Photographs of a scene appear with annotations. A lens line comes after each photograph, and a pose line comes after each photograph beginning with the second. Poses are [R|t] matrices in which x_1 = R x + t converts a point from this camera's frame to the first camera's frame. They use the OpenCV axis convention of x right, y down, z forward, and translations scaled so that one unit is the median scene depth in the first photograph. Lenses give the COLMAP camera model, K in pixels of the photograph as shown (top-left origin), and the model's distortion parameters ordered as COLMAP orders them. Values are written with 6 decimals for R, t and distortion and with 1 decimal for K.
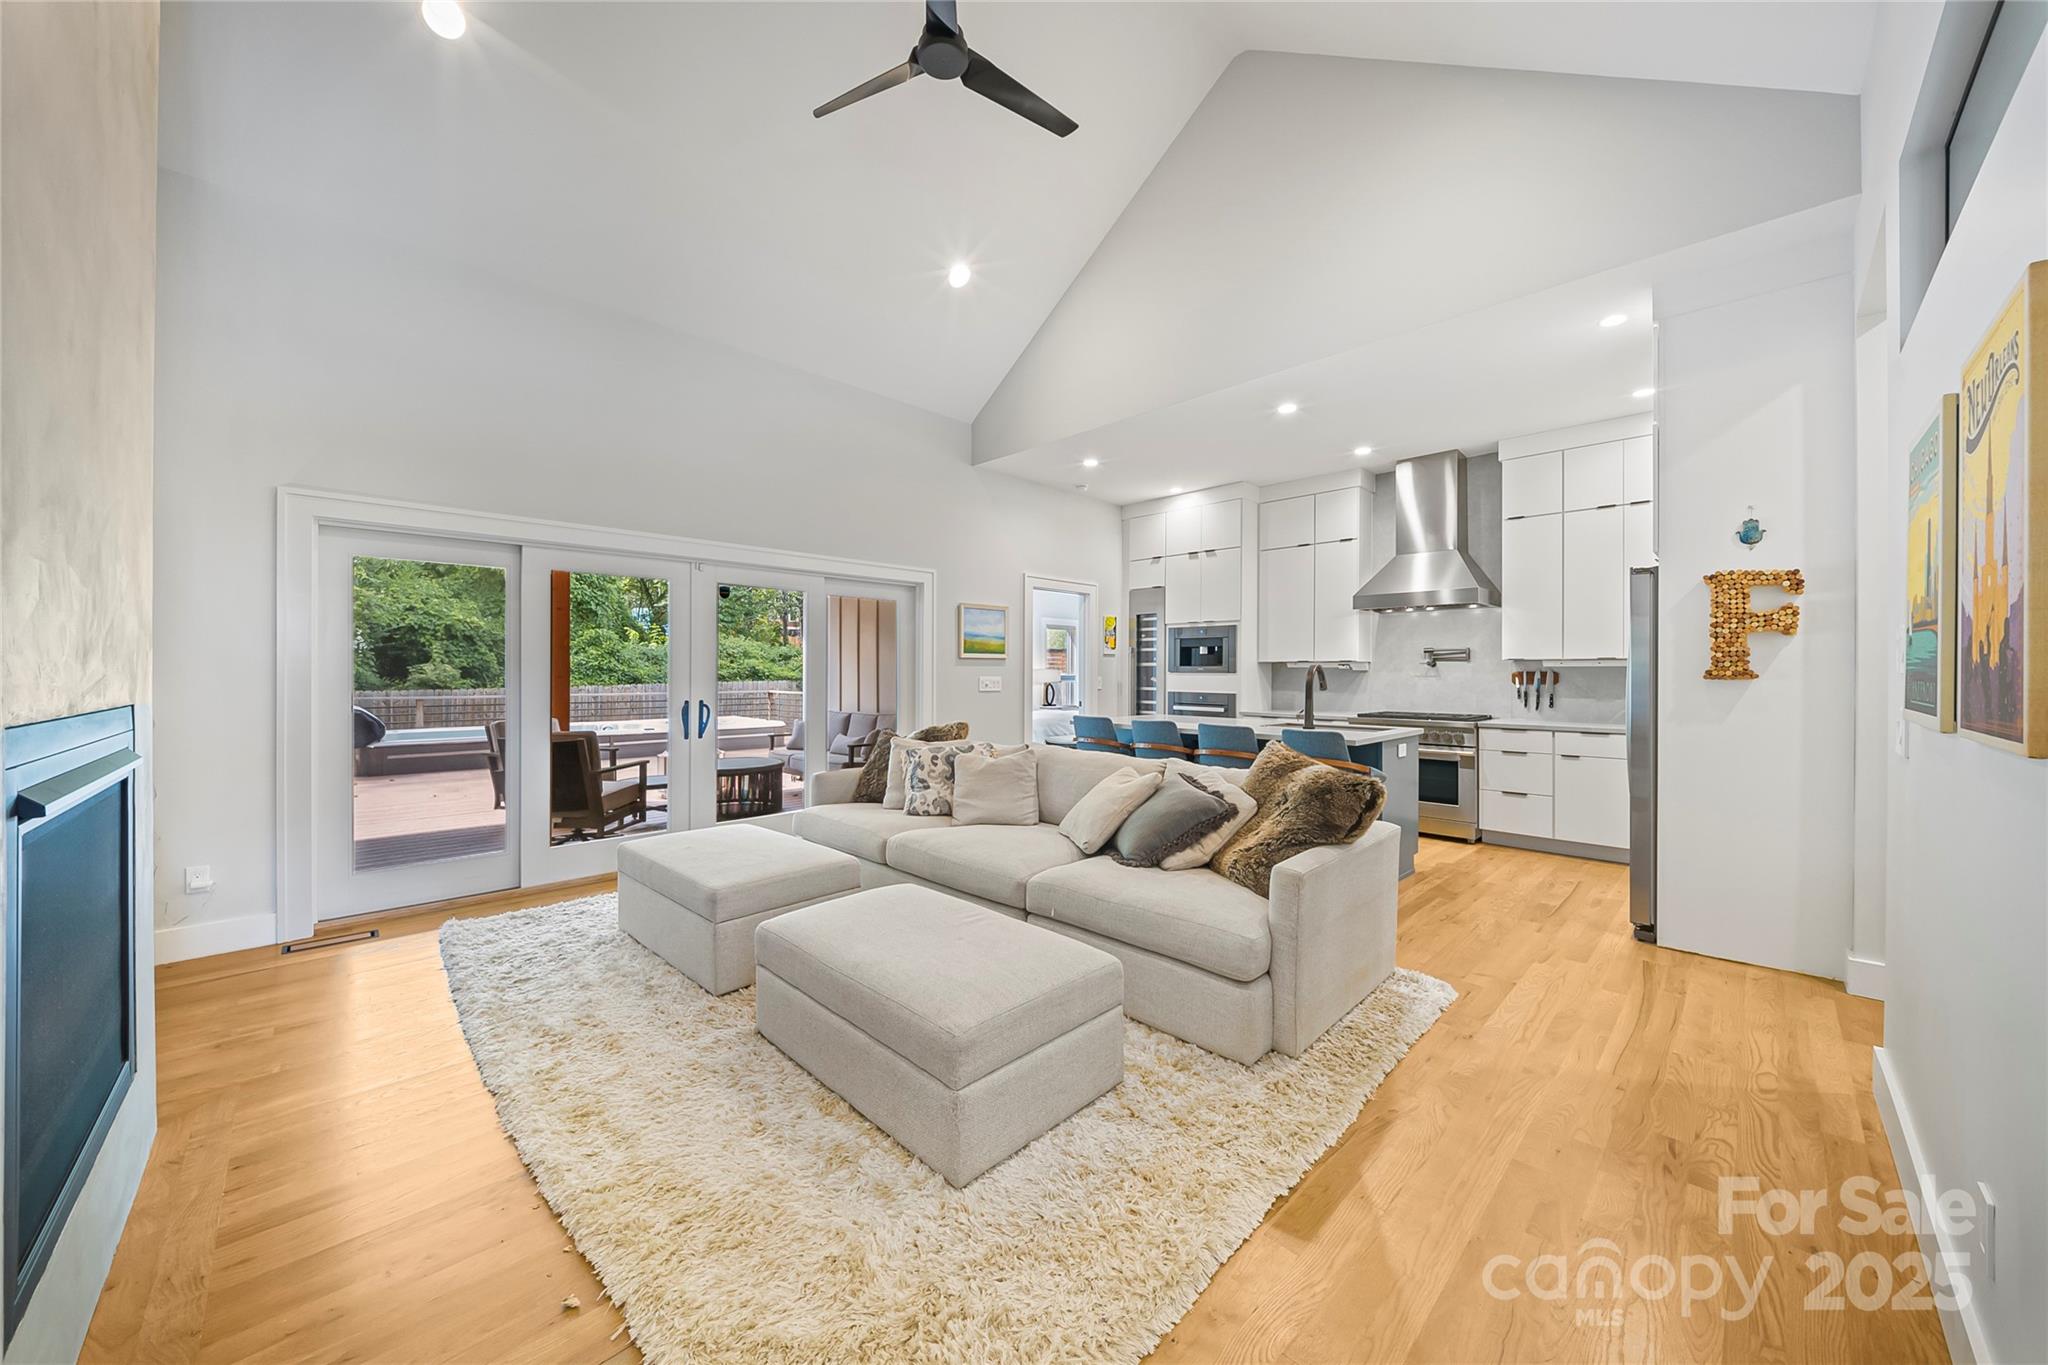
lens RADIAL K [[725.9, 0, 1016.5], [0, 725.9, 670.9], [0, 0, 1]] dist [-0.000258, -0.002231]
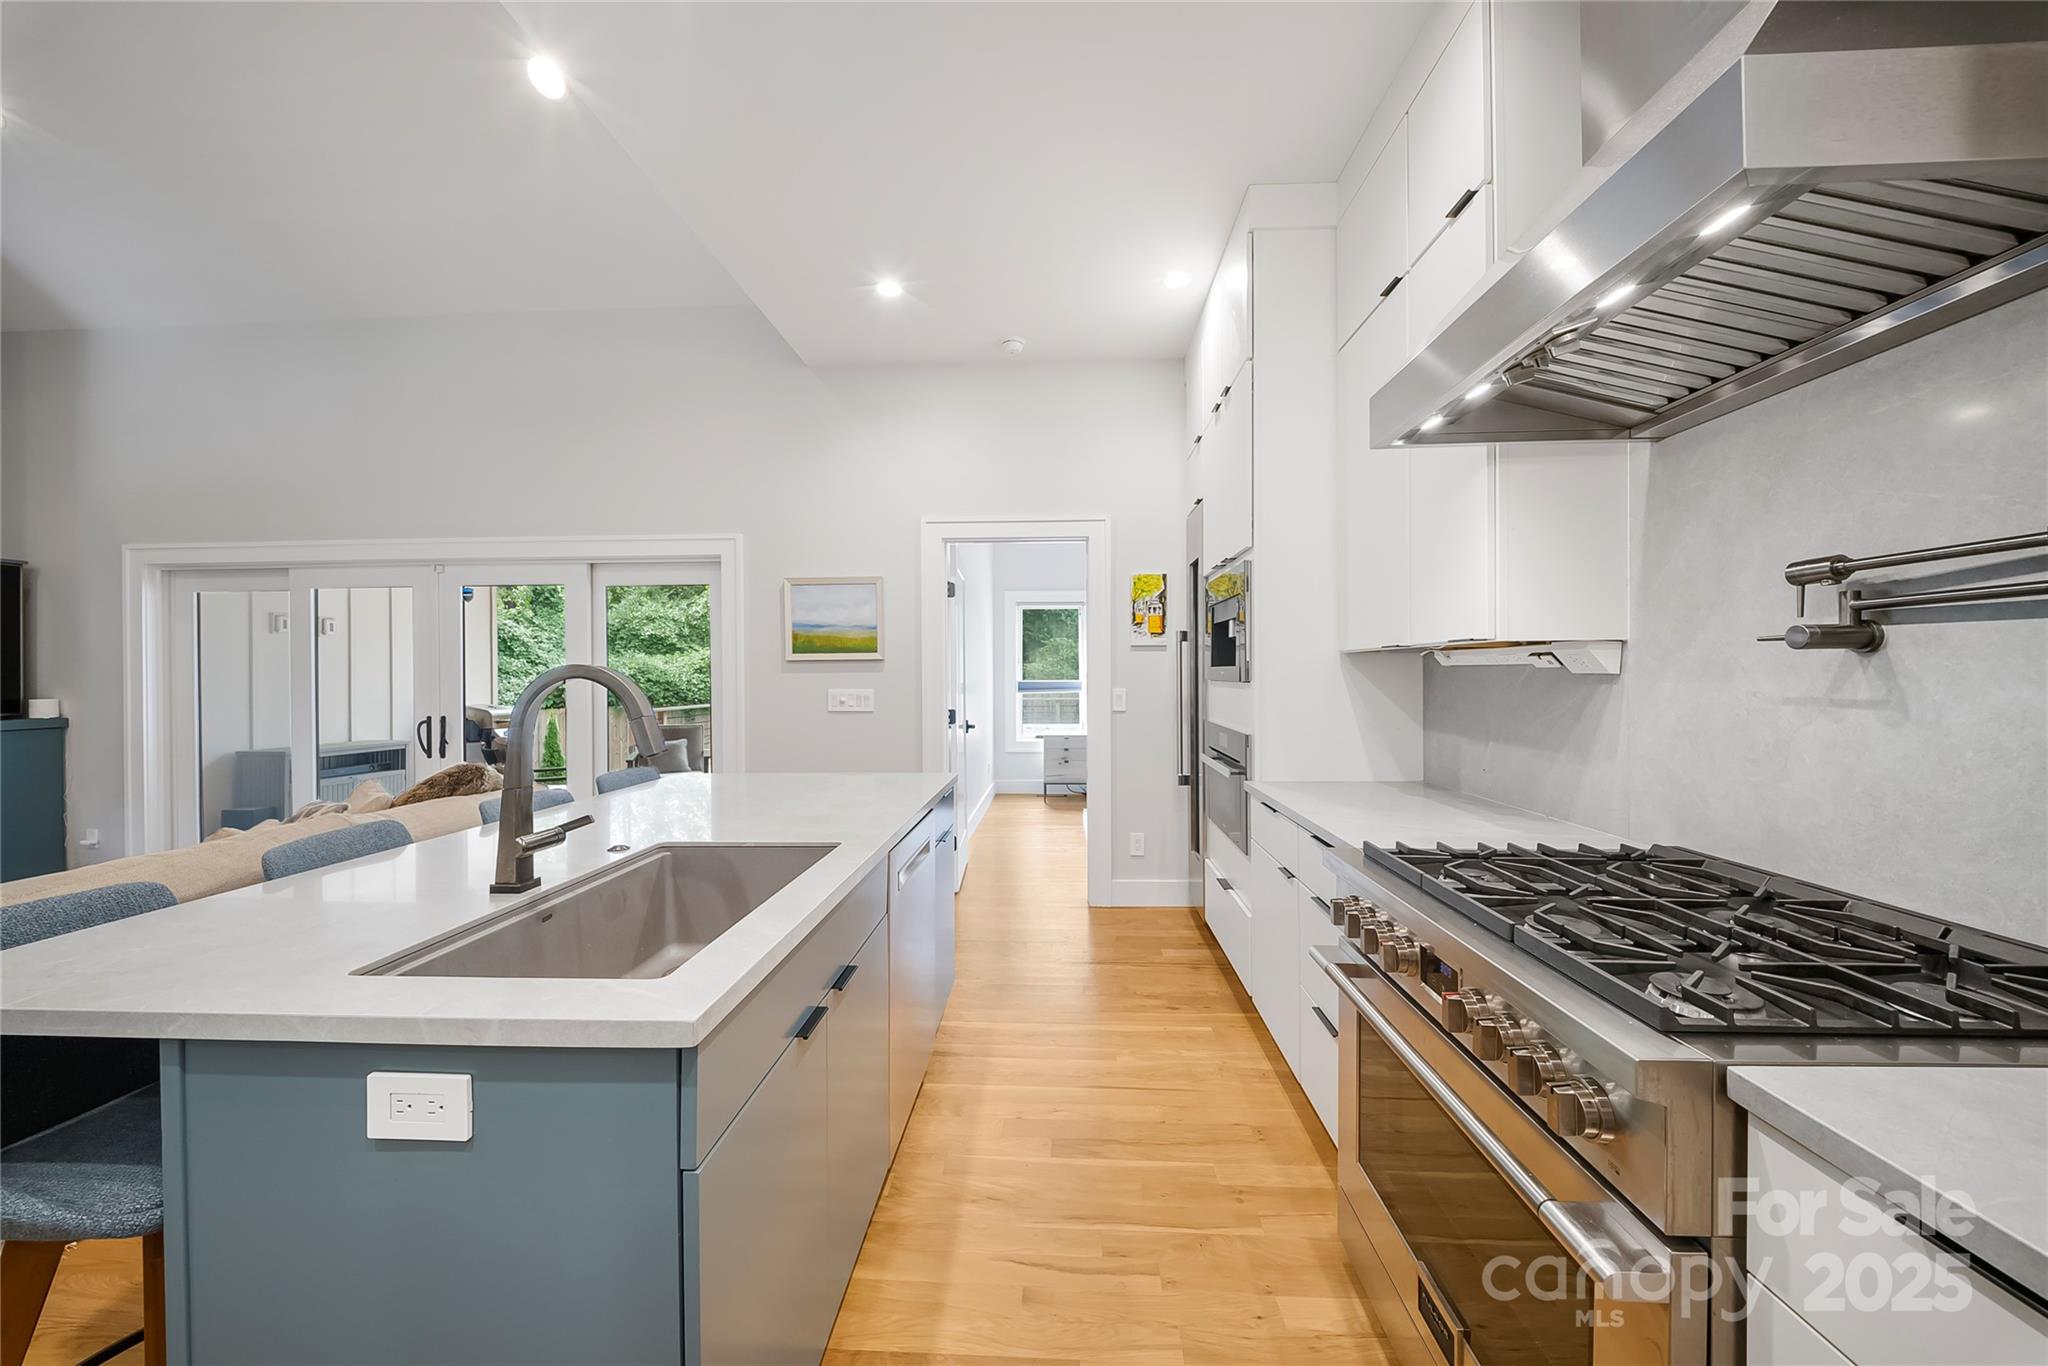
lens RADIAL K [[725.9, 0, 1008.9], [0, 725.9, 677.3], [0, 0, 1]] dist [-0.000258, -0.002231]
pose [[0.671331, -0.004254, -0.741145, 0.546728], [0.007129, 0.999974, 0.000717, -0.001146], [0.741123, -0.005765, 0.671344, 0.684905]]
